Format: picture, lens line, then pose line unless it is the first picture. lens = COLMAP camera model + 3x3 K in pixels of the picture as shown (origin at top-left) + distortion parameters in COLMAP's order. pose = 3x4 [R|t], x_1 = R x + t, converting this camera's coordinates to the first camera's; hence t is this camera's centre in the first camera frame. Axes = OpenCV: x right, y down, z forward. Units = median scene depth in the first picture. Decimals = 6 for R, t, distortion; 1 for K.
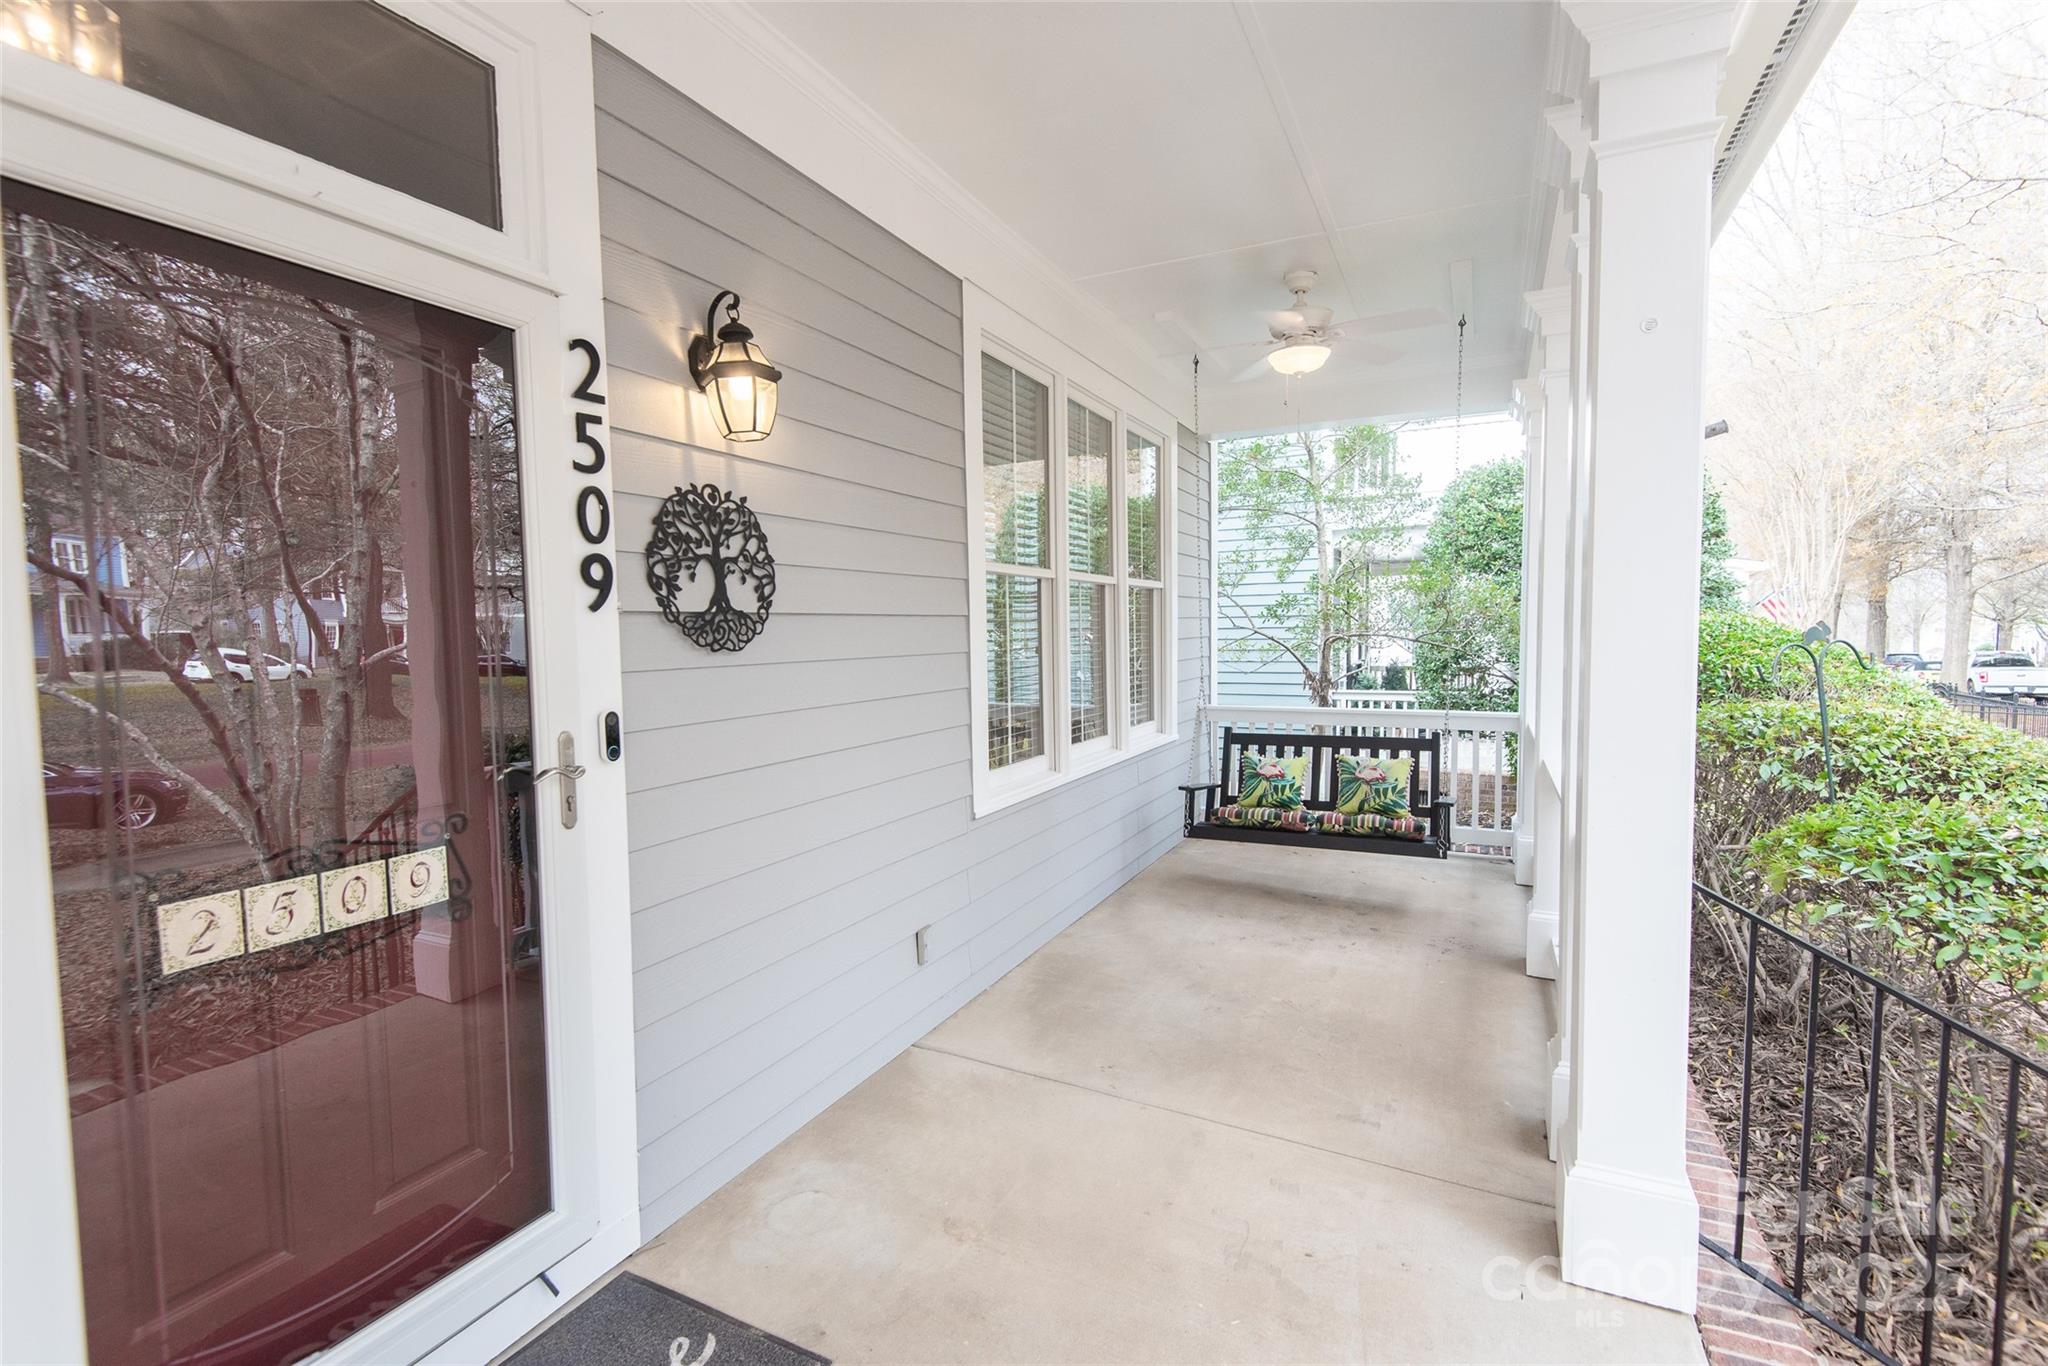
lens RADIAL K [[941.5, 0, 1024.0], [0, 941.5, 683.0], [0, 0, 1]] dist [0.021030, -0.000893]
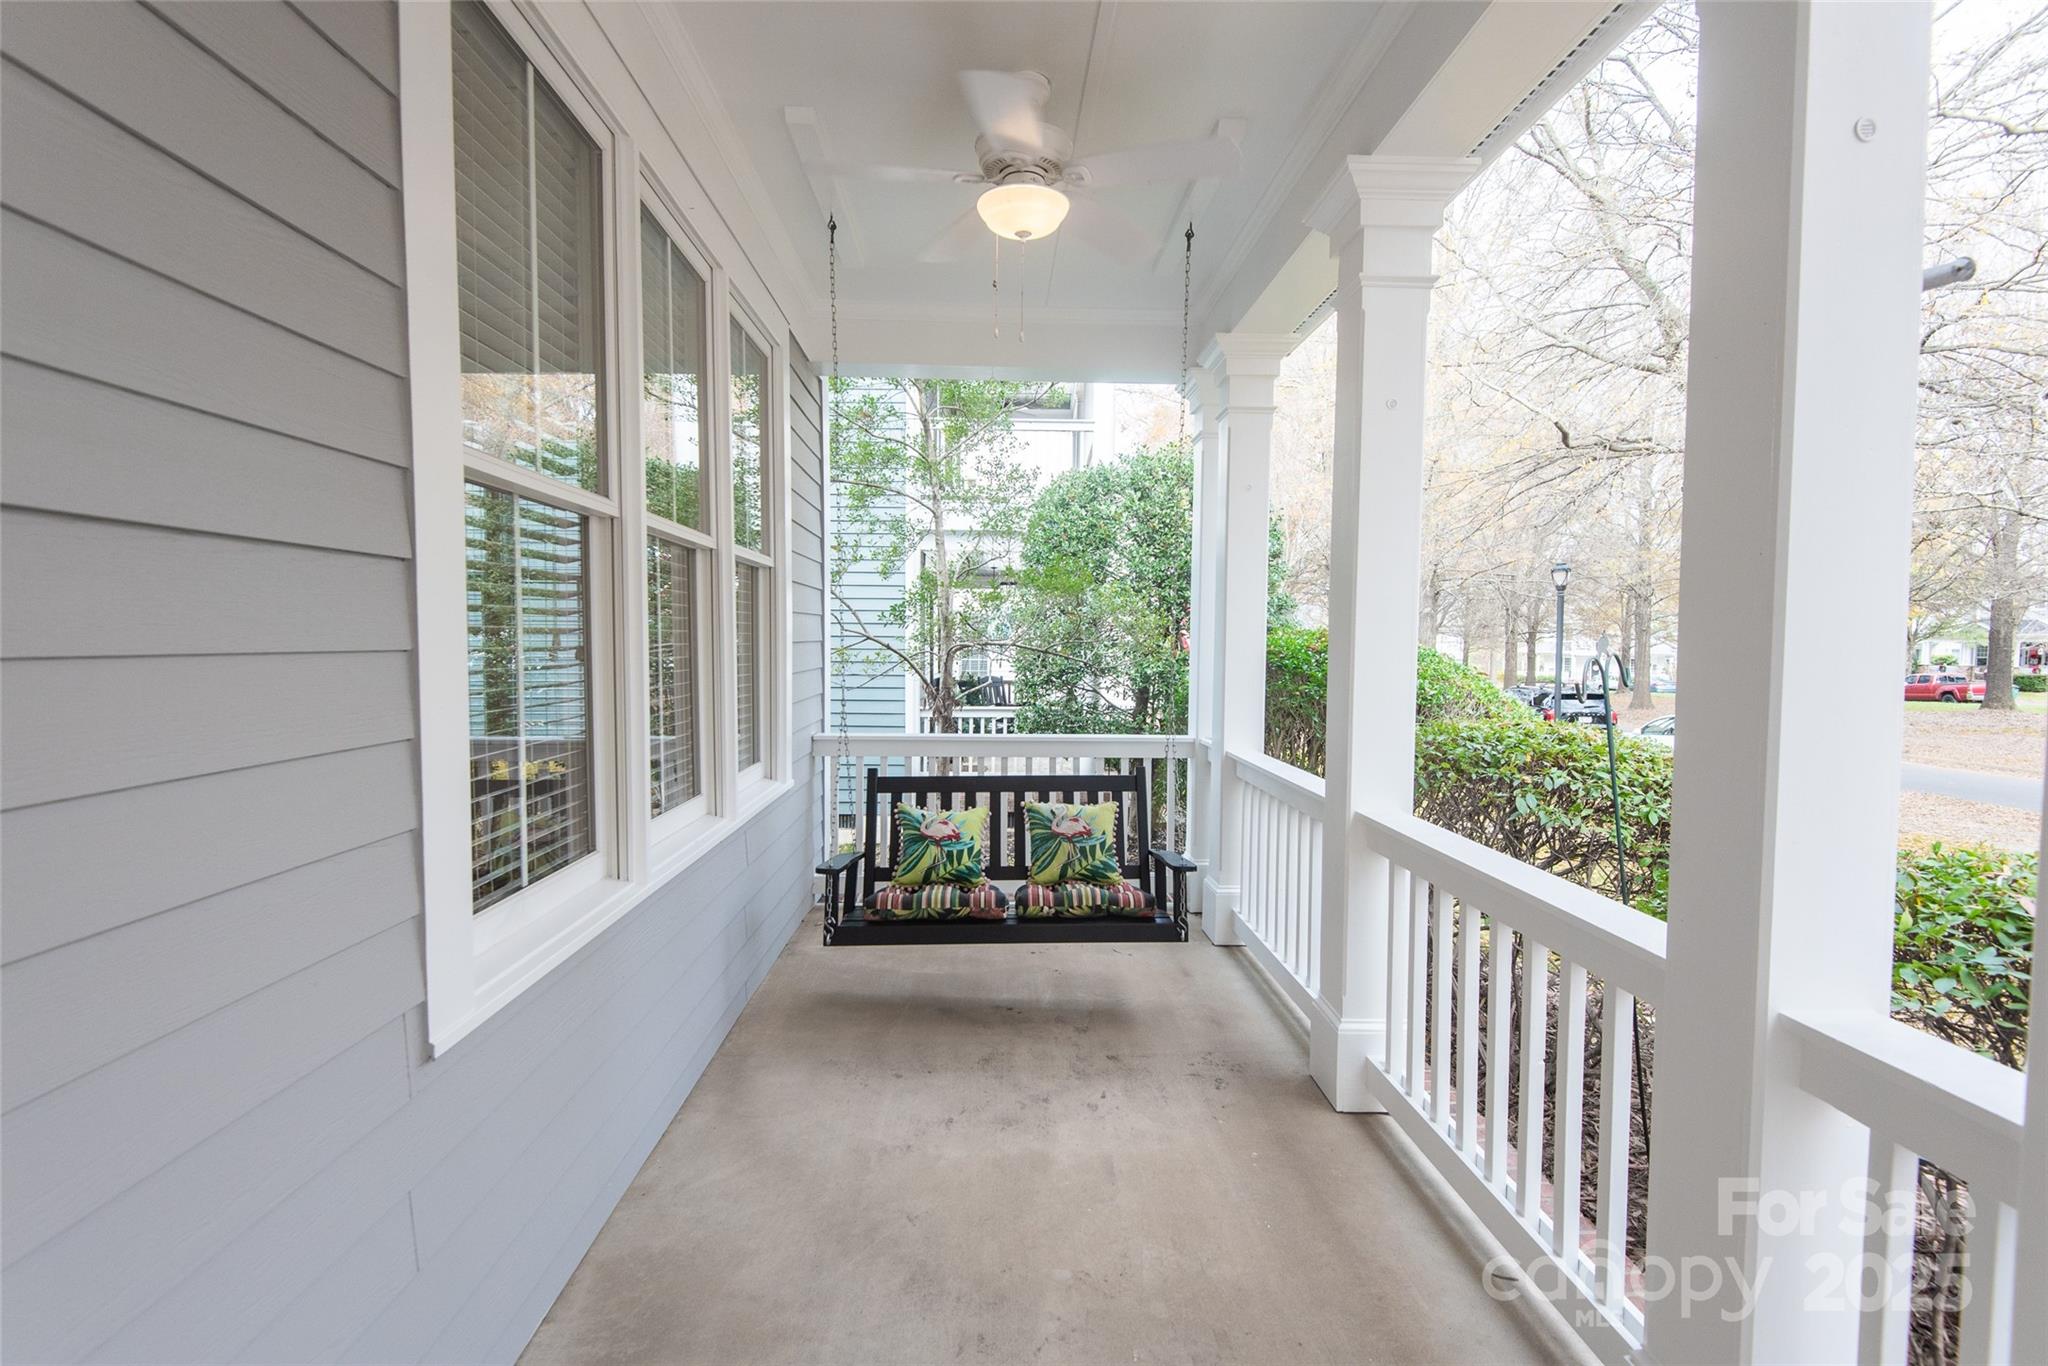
lens RADIAL K [[941.5, 0, 1024.0], [0, 941.5, 683.0], [0, 0, 1]] dist [0.021030, -0.000893]
pose [[0.884602, -0.001714, 0.466344, -0.012250], [0.008658, 0.999881, -0.012747, -0.008159], [-0.466267, 0.015314, 0.884512, 0.369127]]
